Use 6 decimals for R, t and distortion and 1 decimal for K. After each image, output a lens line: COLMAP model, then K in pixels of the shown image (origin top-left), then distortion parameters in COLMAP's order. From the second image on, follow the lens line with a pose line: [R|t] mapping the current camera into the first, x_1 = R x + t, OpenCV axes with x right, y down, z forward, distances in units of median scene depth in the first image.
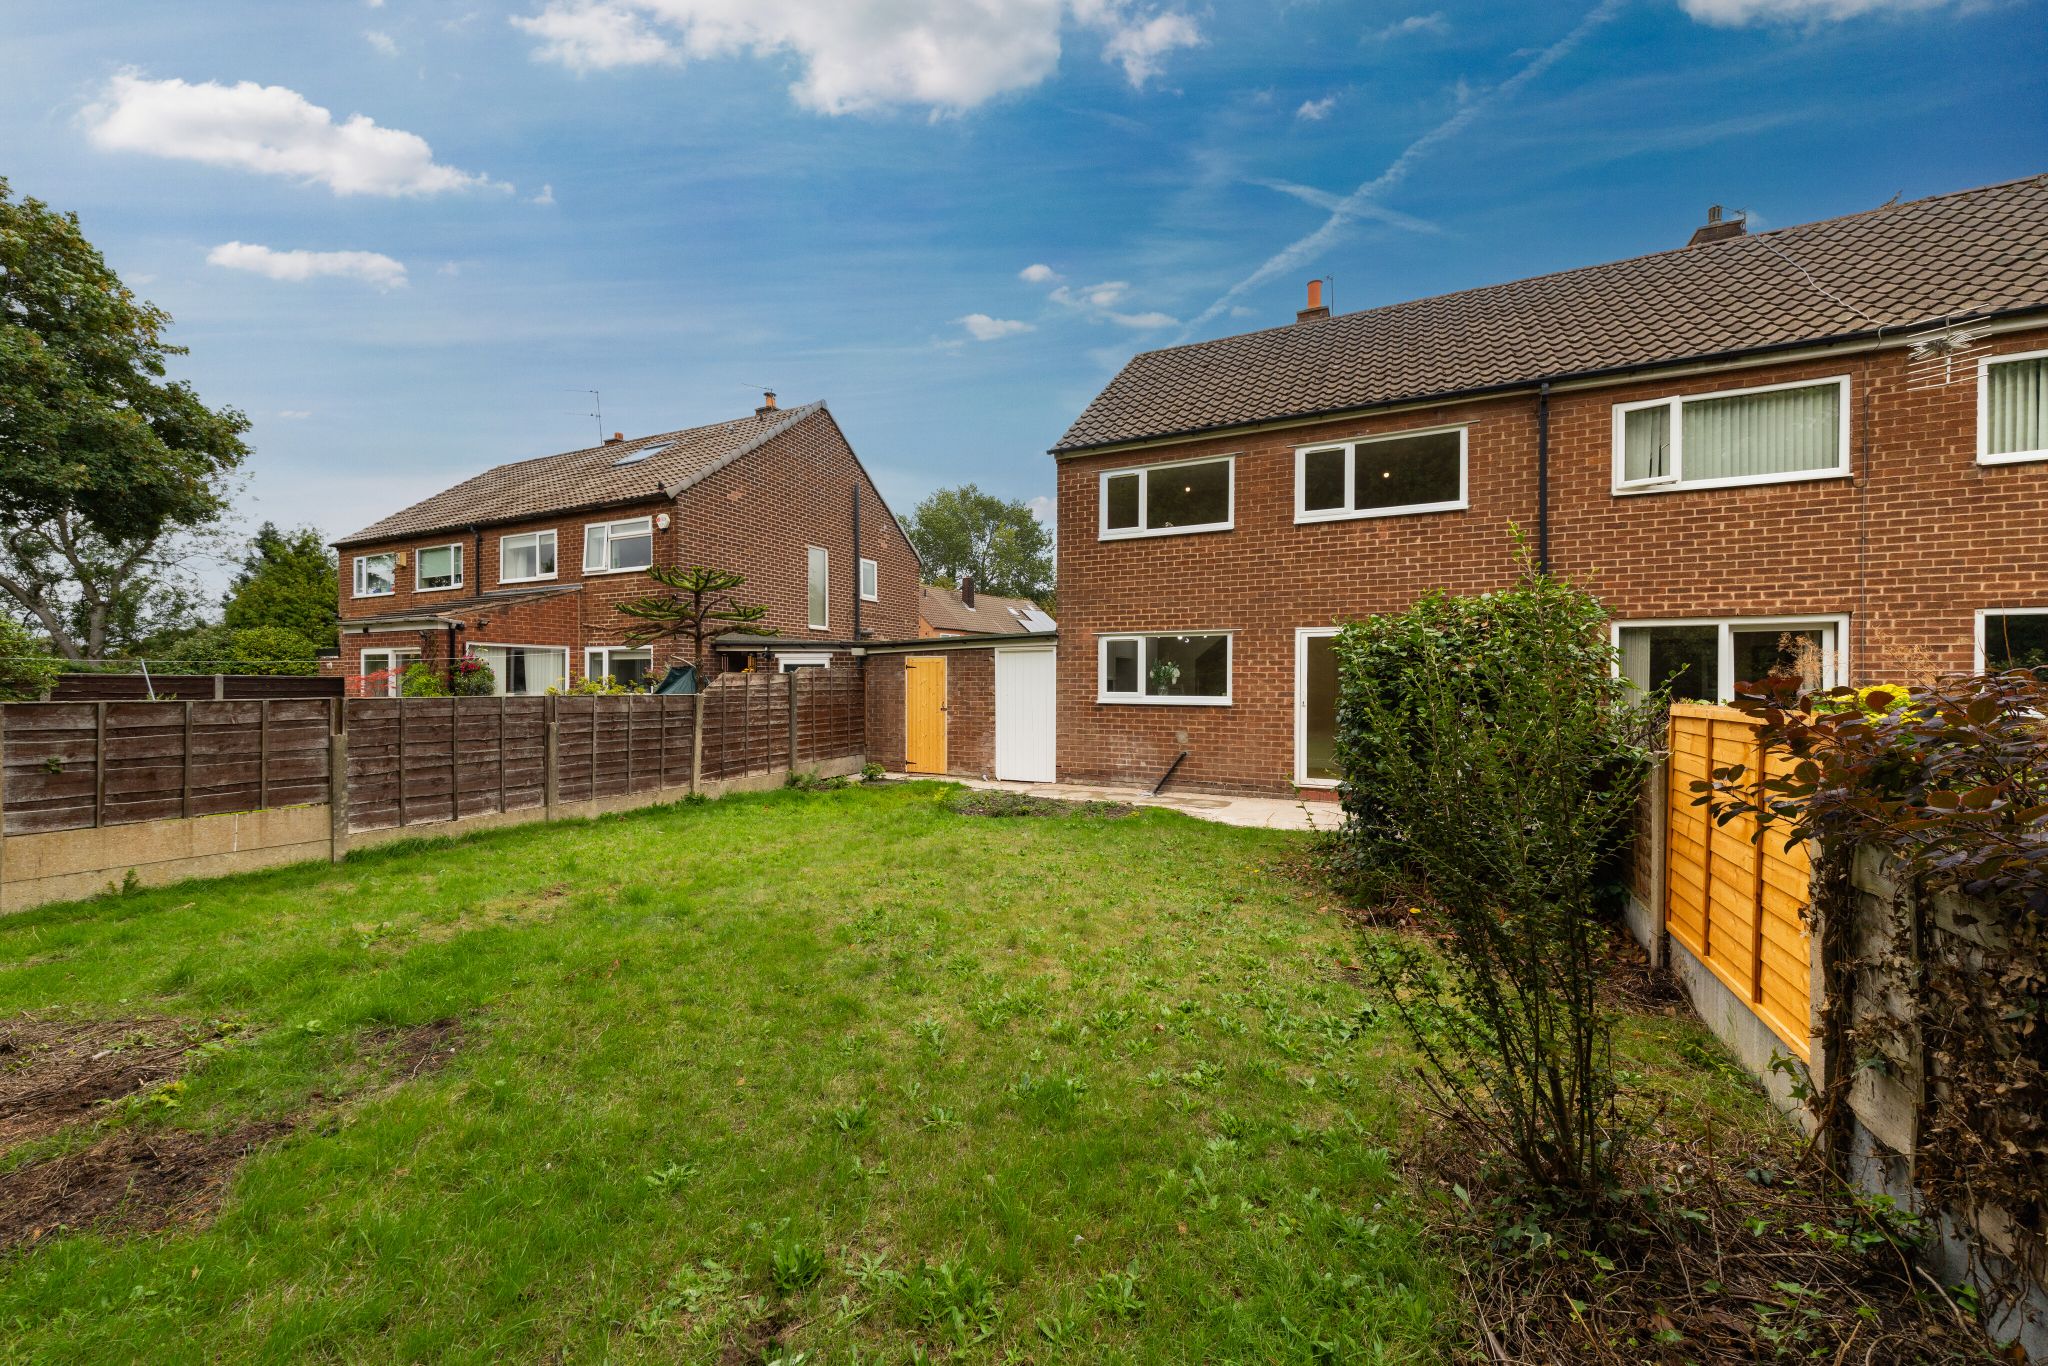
lens RADIAL K [[764.5, 0, 1023.1], [0, 764.5, 686.7], [0, 0, 1]] dist [0.003084, -0.003576]
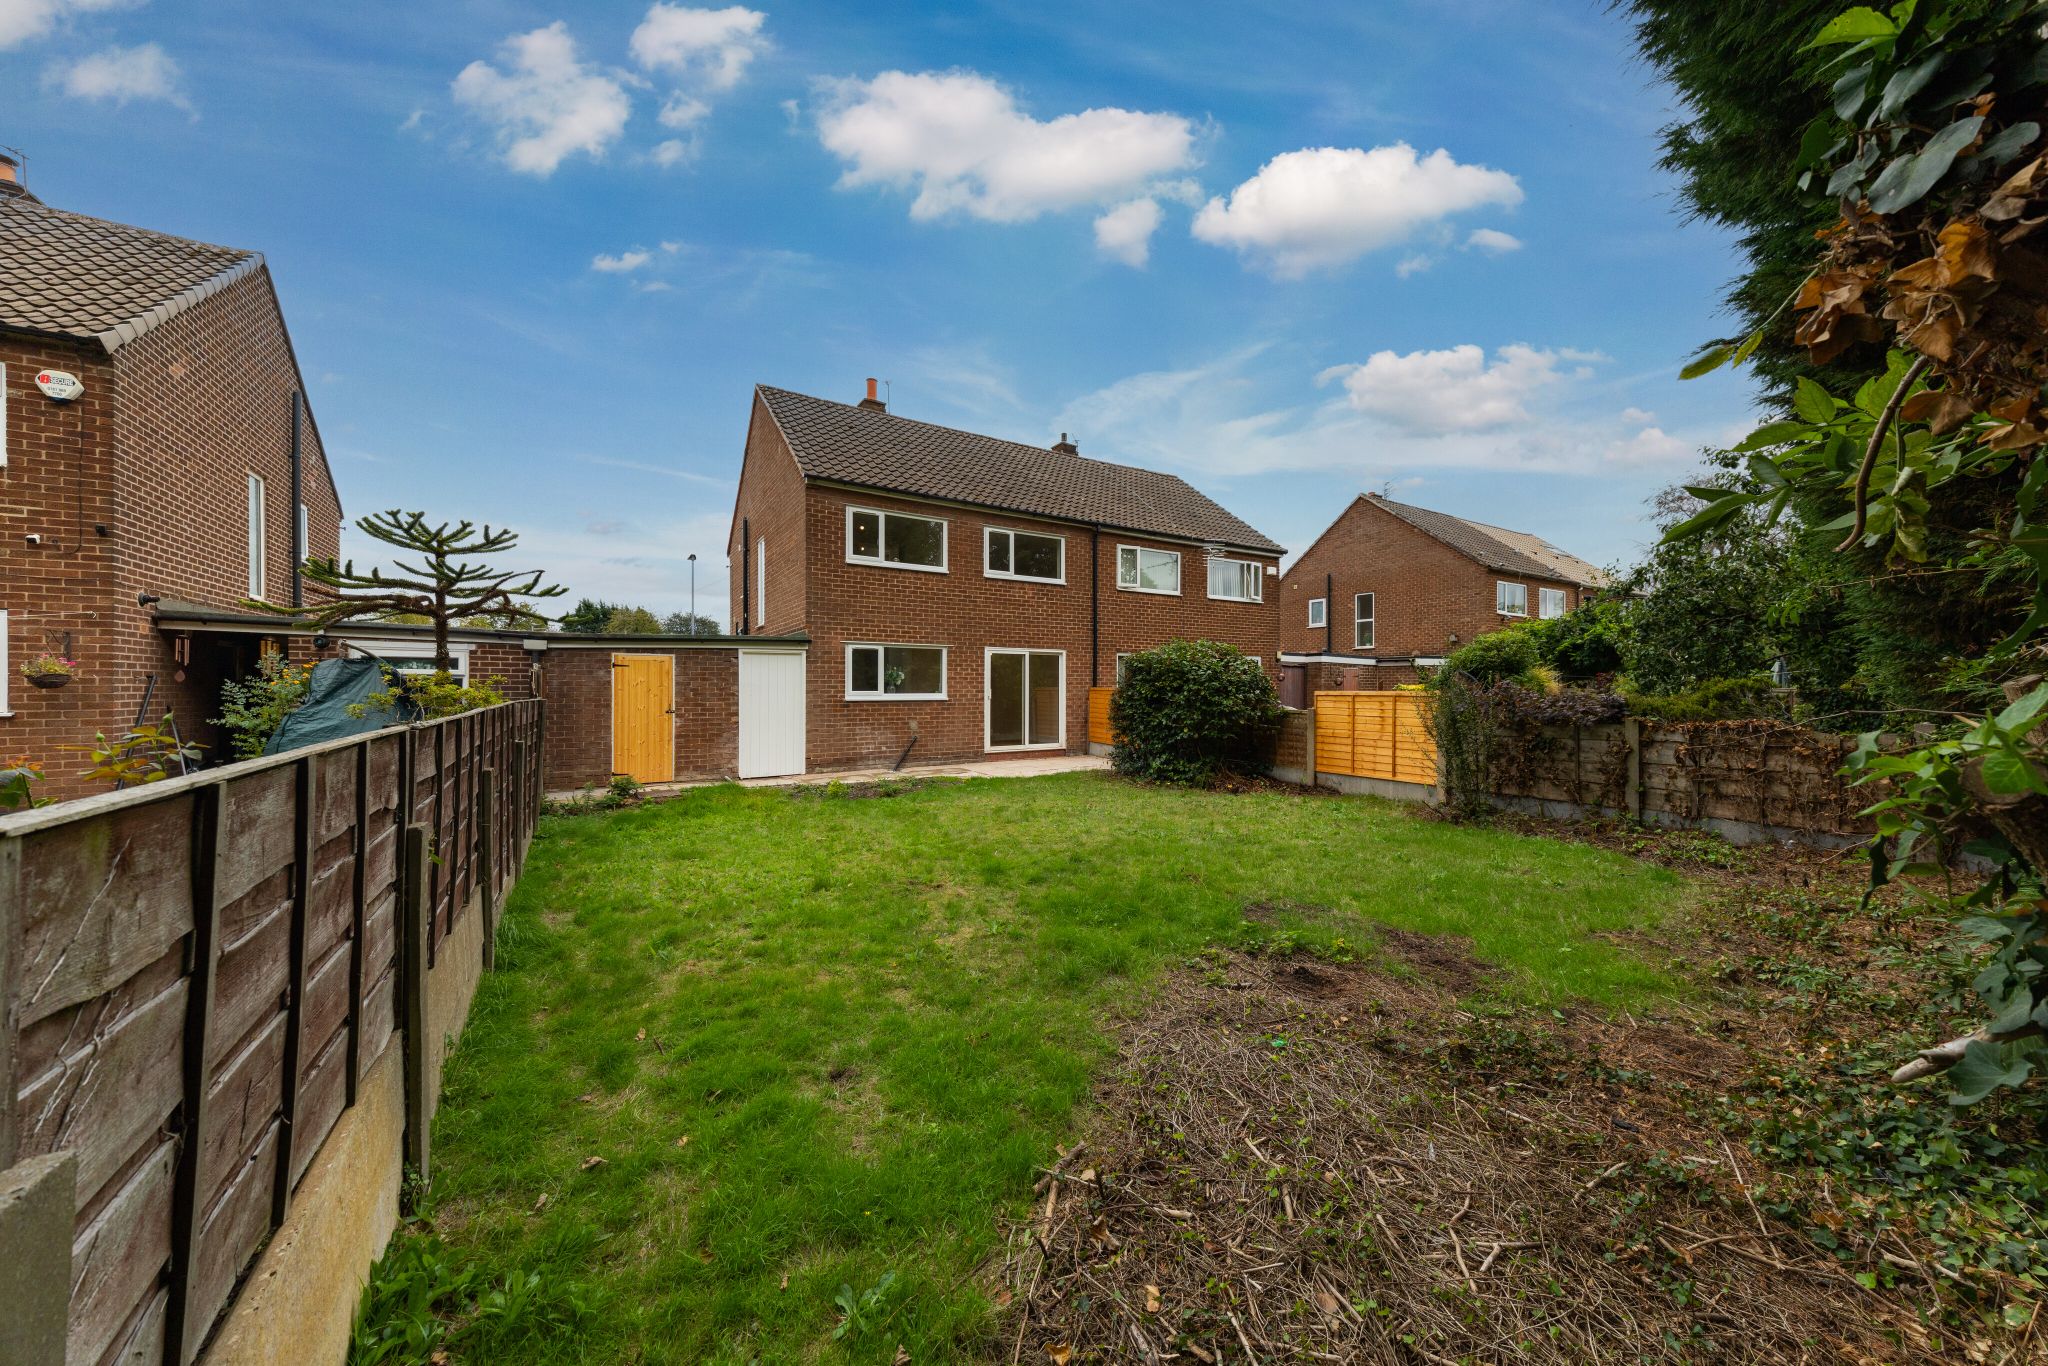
lens RADIAL K [[696.0, 0, 1031.8], [0, 696.0, 675.9], [0, 0, 1]] dist [-0.002356, 0.000327]
pose [[0.515206, 0.009568, 0.857013, -0.709461], [0.003893, 0.999901, -0.013503, -0.001280], [-0.857058, 0.010294, 0.515117, 0.211916]]
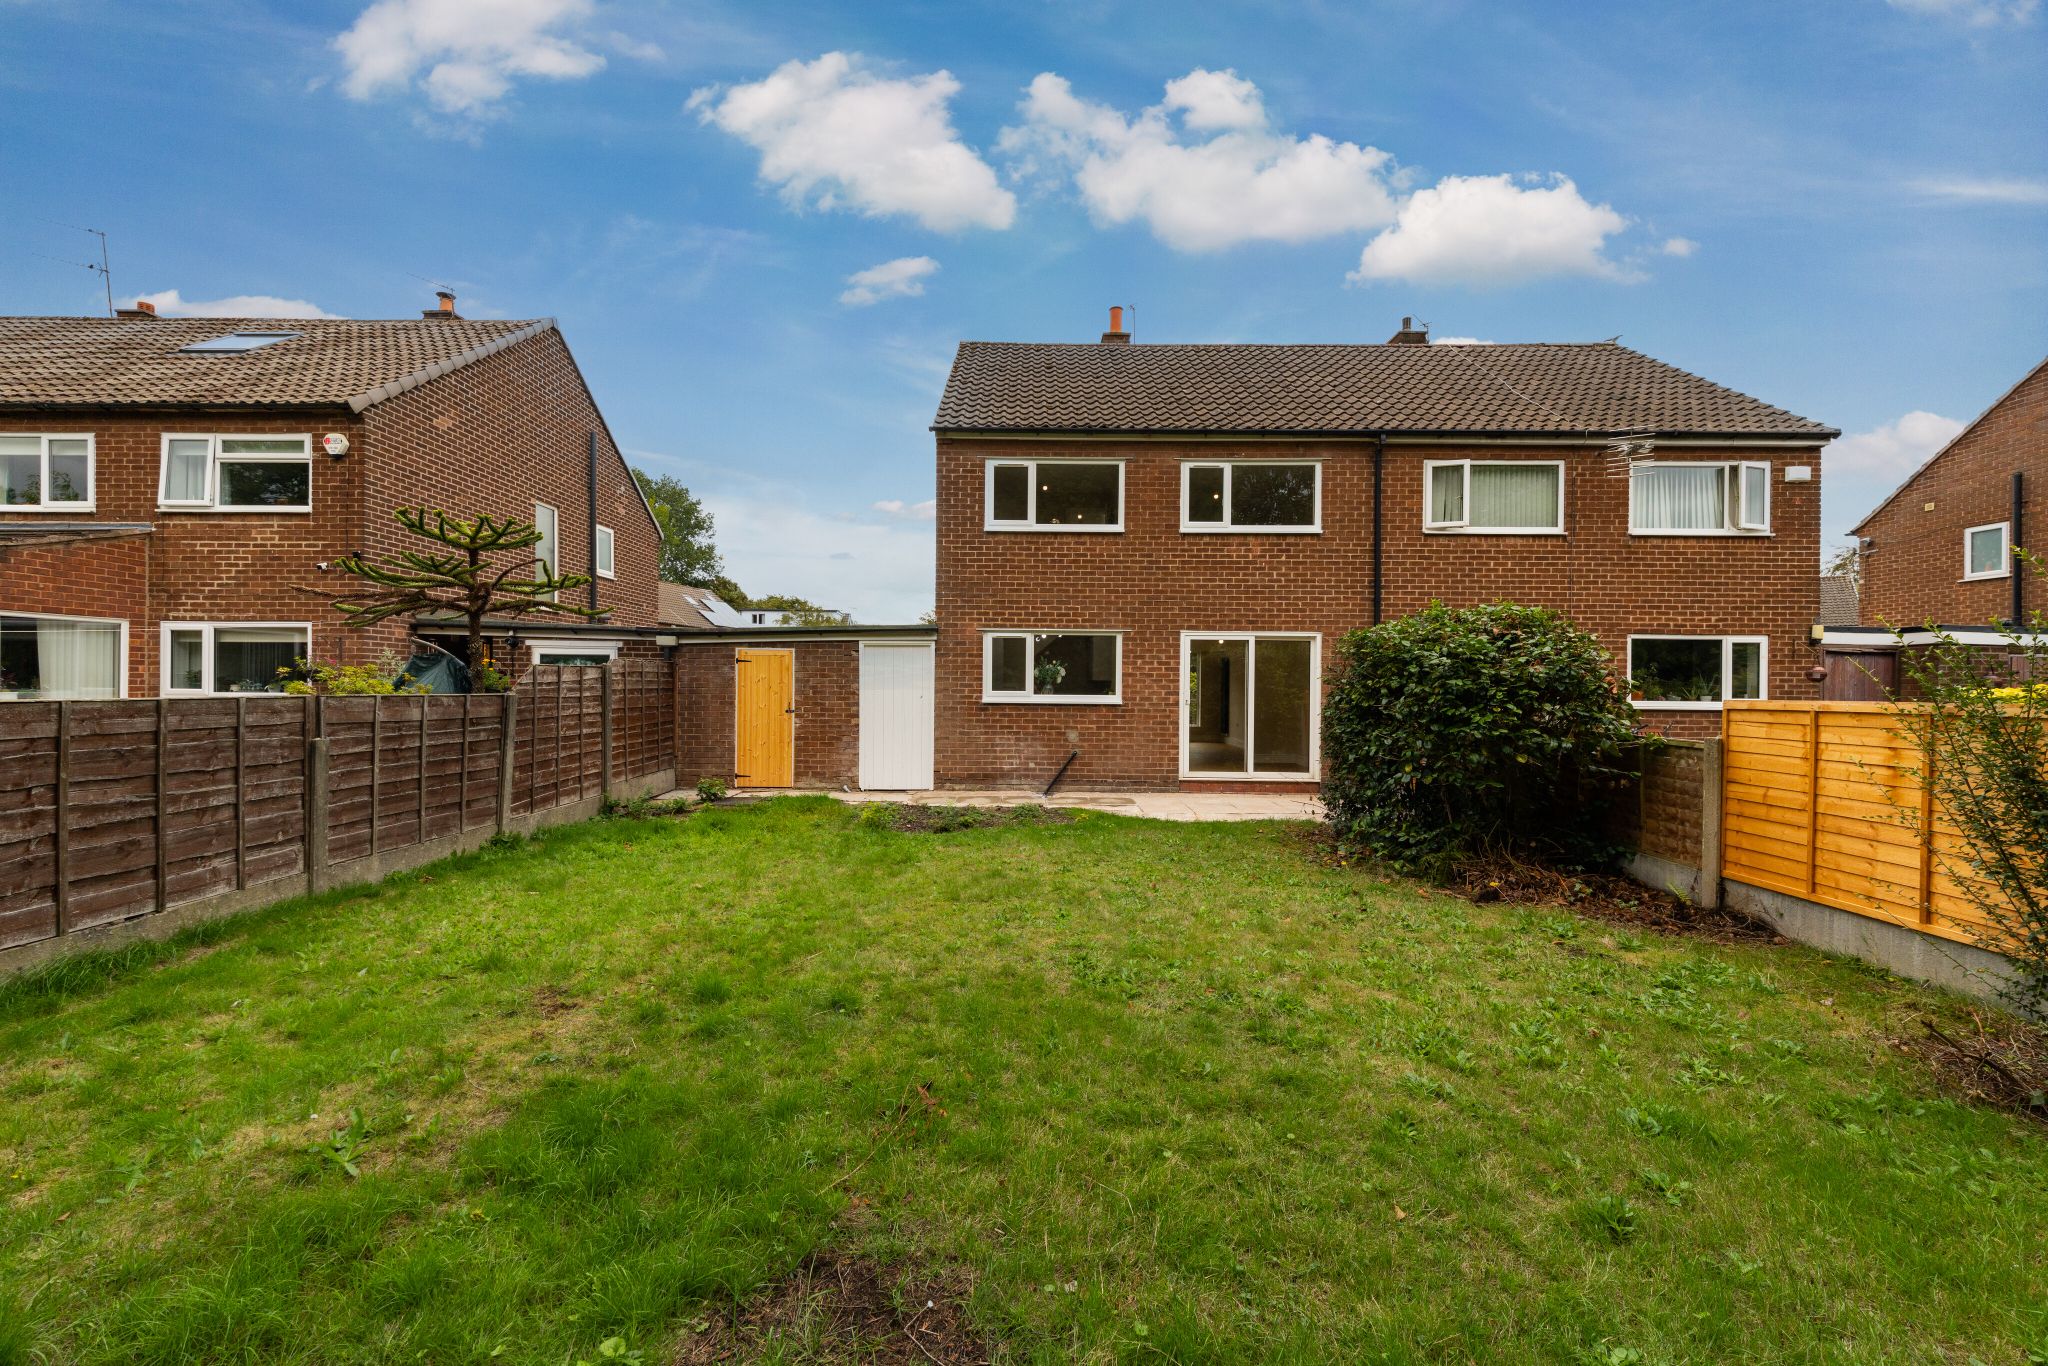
lens RADIAL K [[764.5, 0, 1026.2], [0, 764.5, 688.9], [0, 0, 1]] dist [0.003084, -0.003576]
pose [[0.897059, 0.001853, 0.441907, -0.286018], [-0.003568, 0.999989, 0.003050, 0.001455], [-0.441897, -0.004312, 0.897055, 0.135244]]
